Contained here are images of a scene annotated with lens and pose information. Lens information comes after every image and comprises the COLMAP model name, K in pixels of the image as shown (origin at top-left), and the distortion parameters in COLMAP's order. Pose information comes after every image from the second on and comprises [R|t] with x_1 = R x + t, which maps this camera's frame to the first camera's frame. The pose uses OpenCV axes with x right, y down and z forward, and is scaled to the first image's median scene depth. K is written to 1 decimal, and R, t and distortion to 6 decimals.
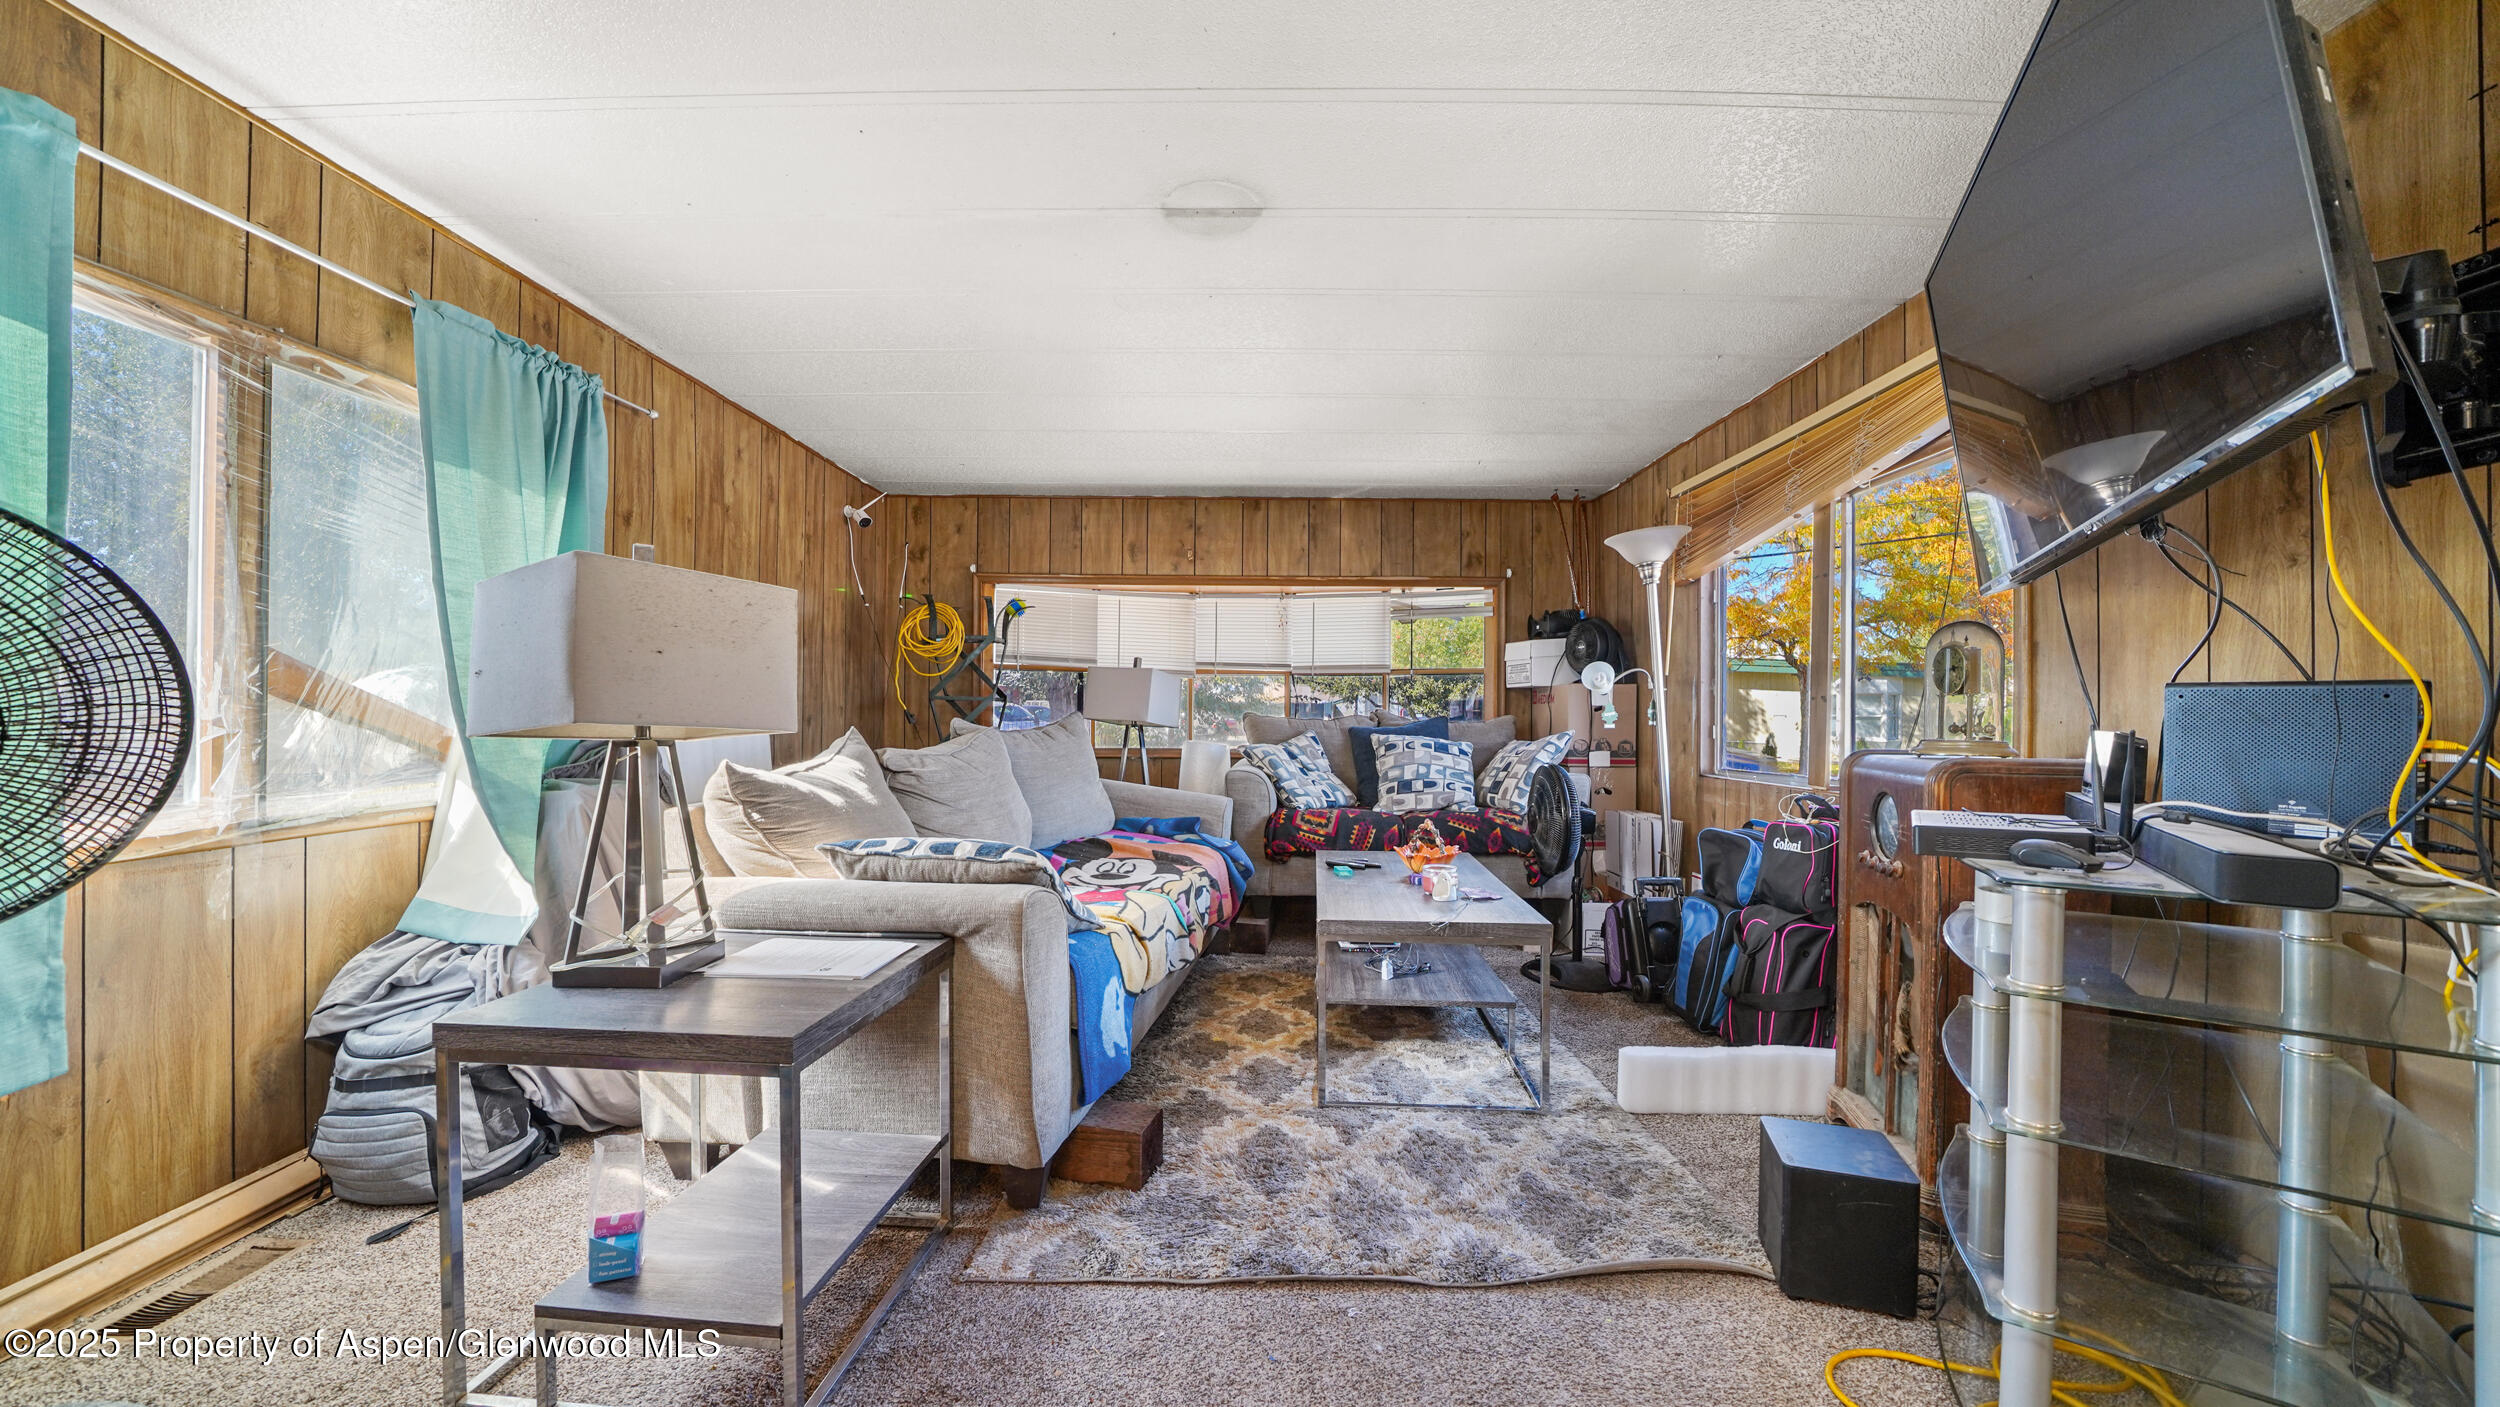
lens RADIAL K [[867.6, 0, 1252.0], [0, 867.6, 707.9], [0, 0, 1]] dist [-0.019330, -0.000053]
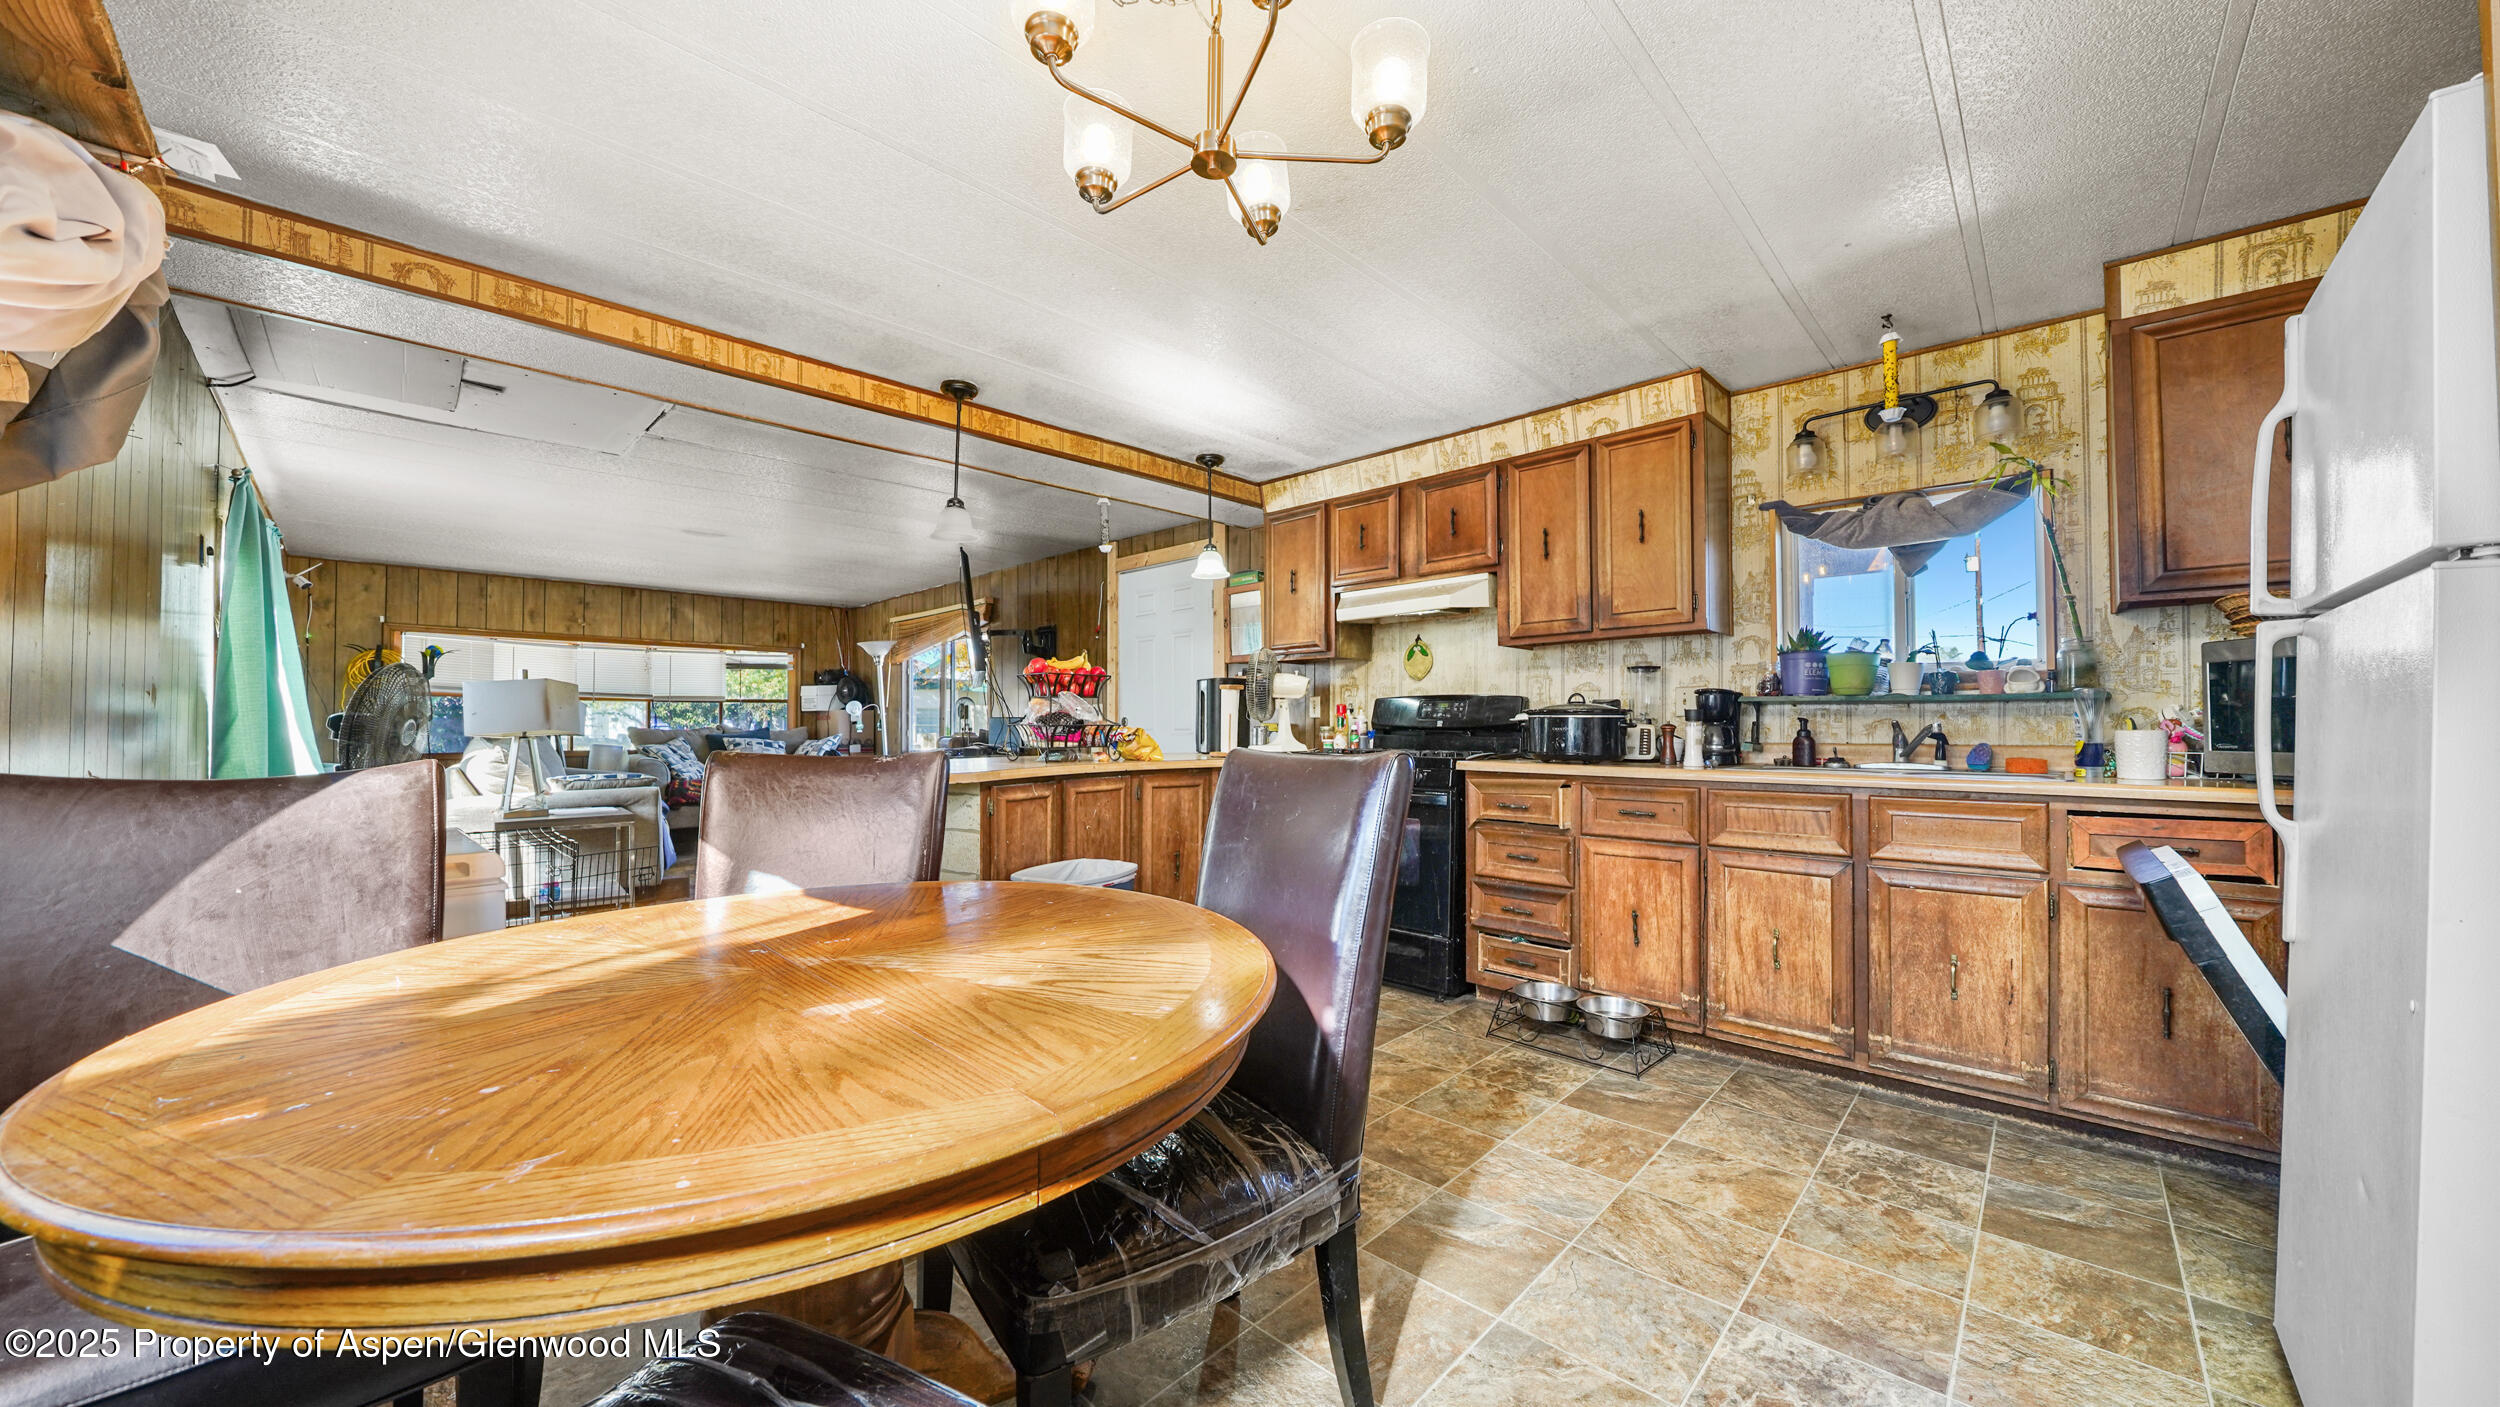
lens RADIAL K [[867.6, 0, 1243.7], [0, 867.6, 711.9], [0, 0, 1]] dist [-0.019330, -0.000053]
pose [[0.693092, 0.005322, 0.720830, -0.568894], [0.001841, 0.999956, -0.009153, -0.006207], [-0.720847, 0.007671, 0.693052, -1.415587]]
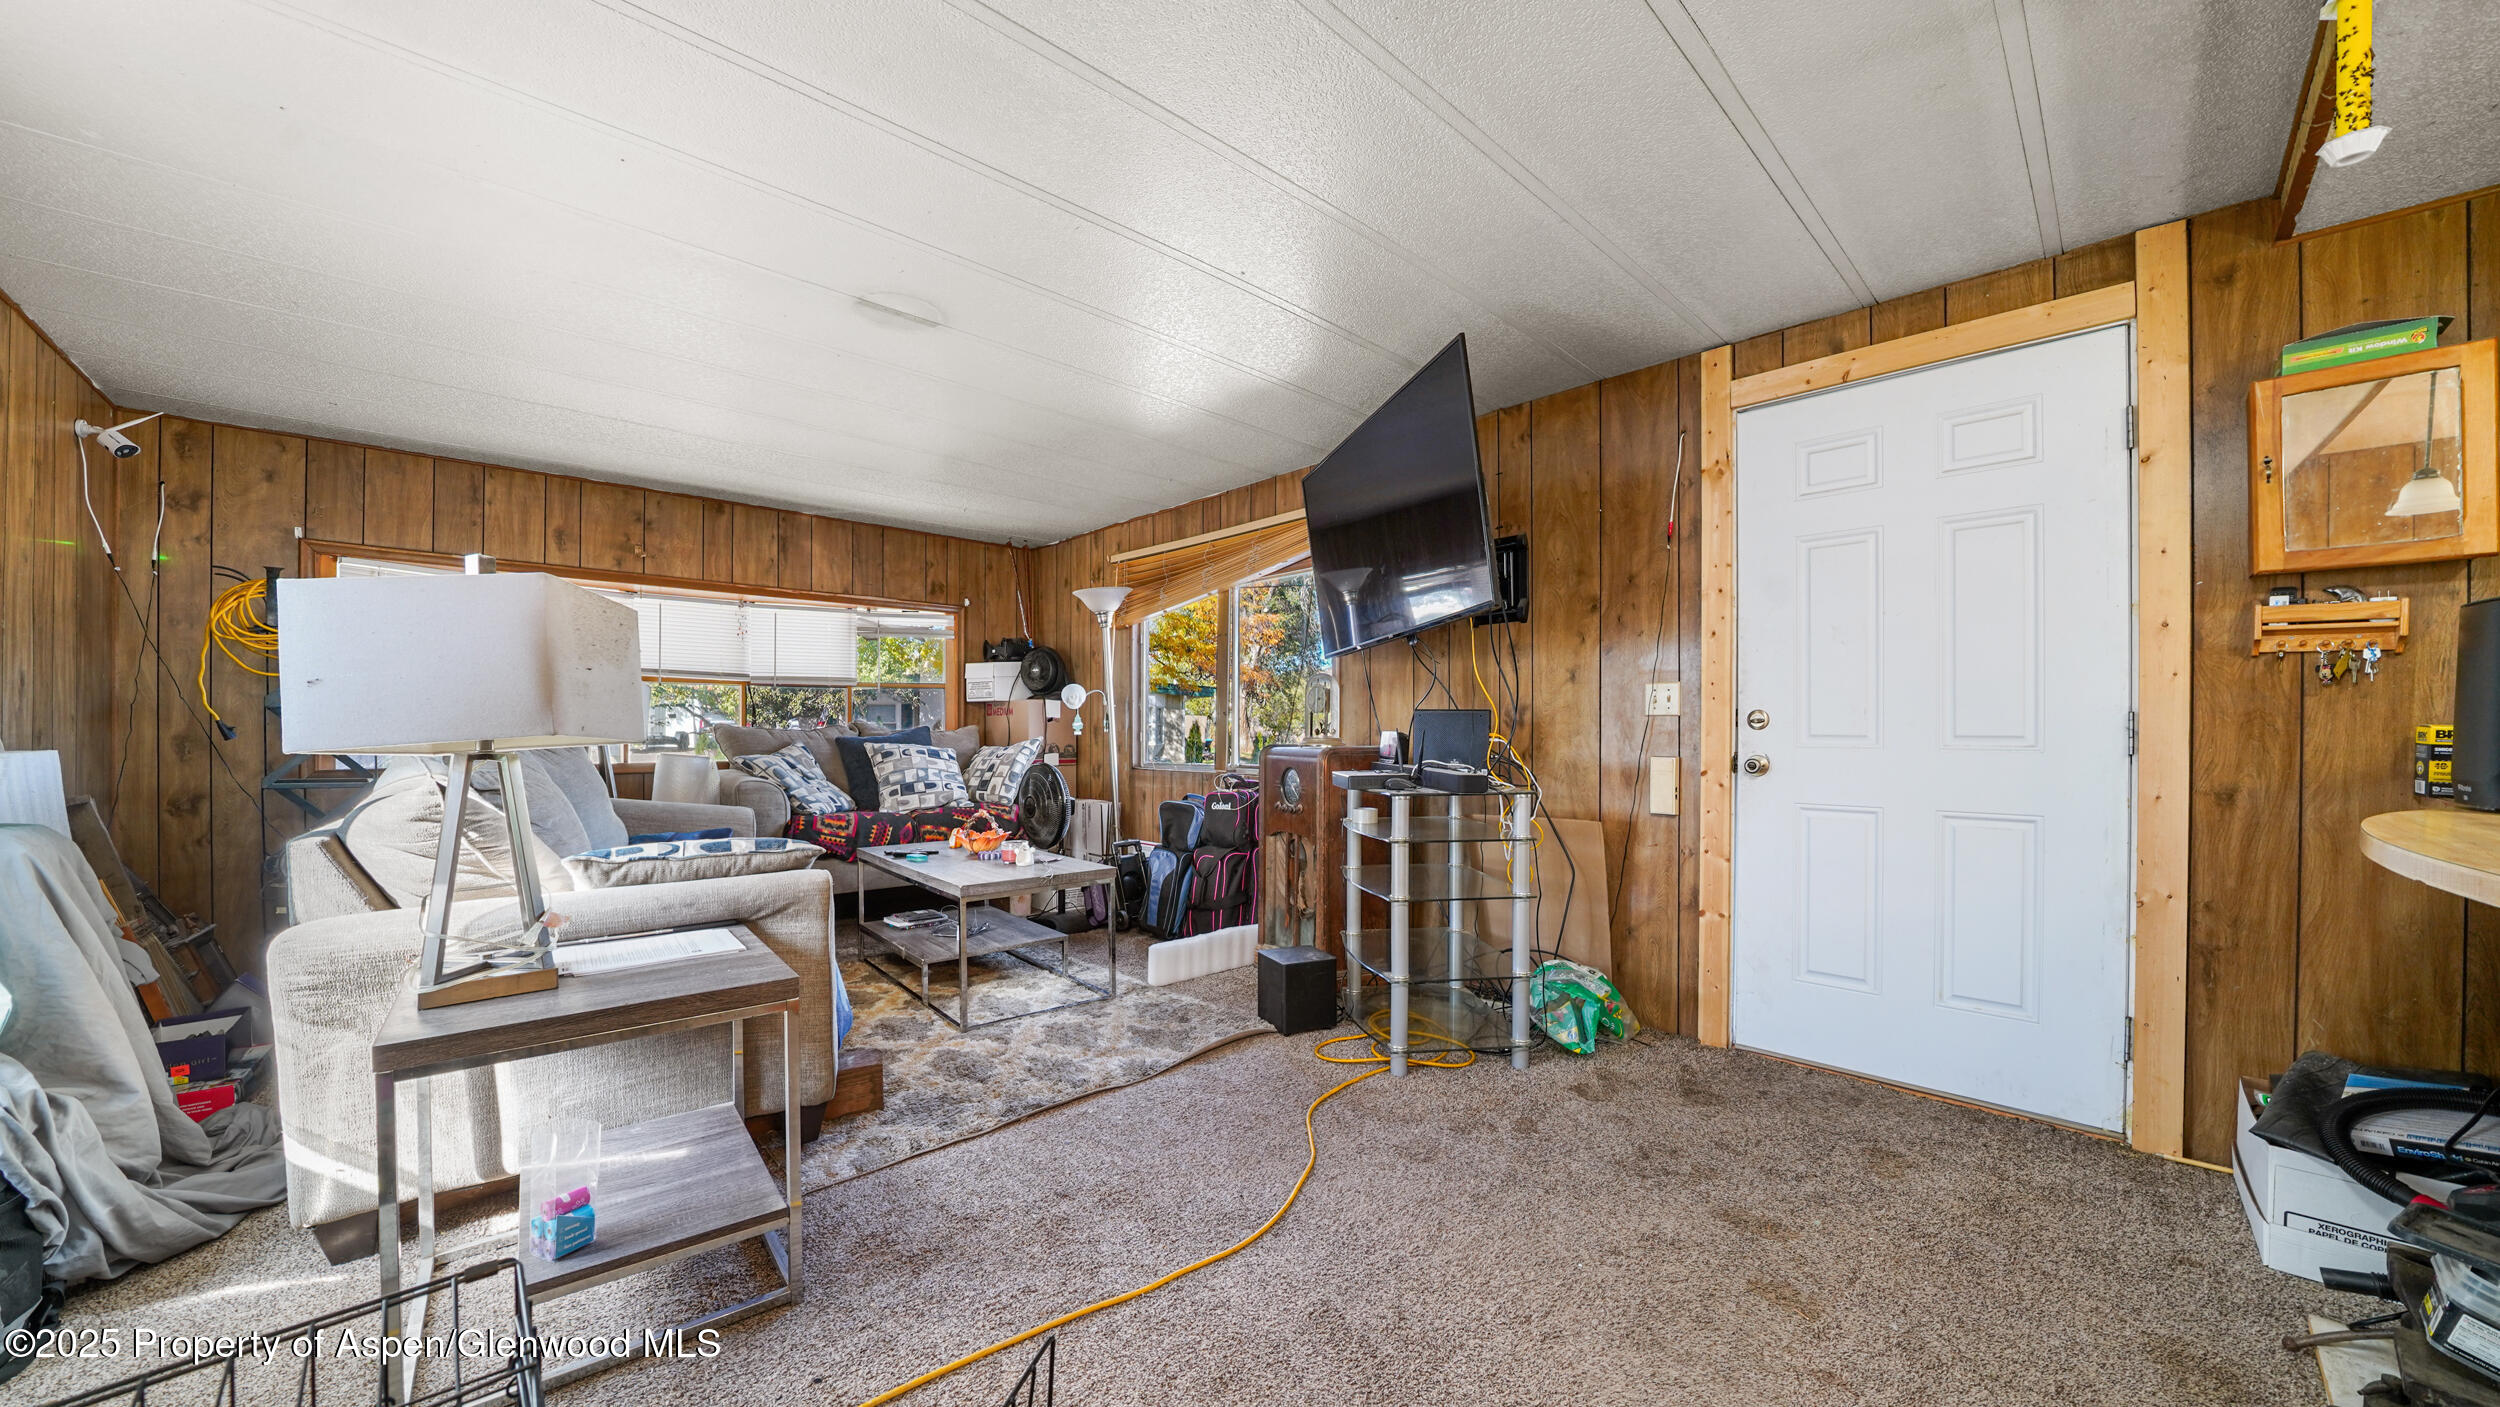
lens RADIAL K [[867.6, 0, 1243.4], [0, 867.6, 721.9], [0, 0, 1]] dist [-0.019330, -0.000053]
pose [[0.725979, -0.001046, 0.687716, -0.381225], [-0.002508, 0.999988, 0.004168, -0.002485], [-0.687712, -0.004750, 0.725968, -0.160382]]
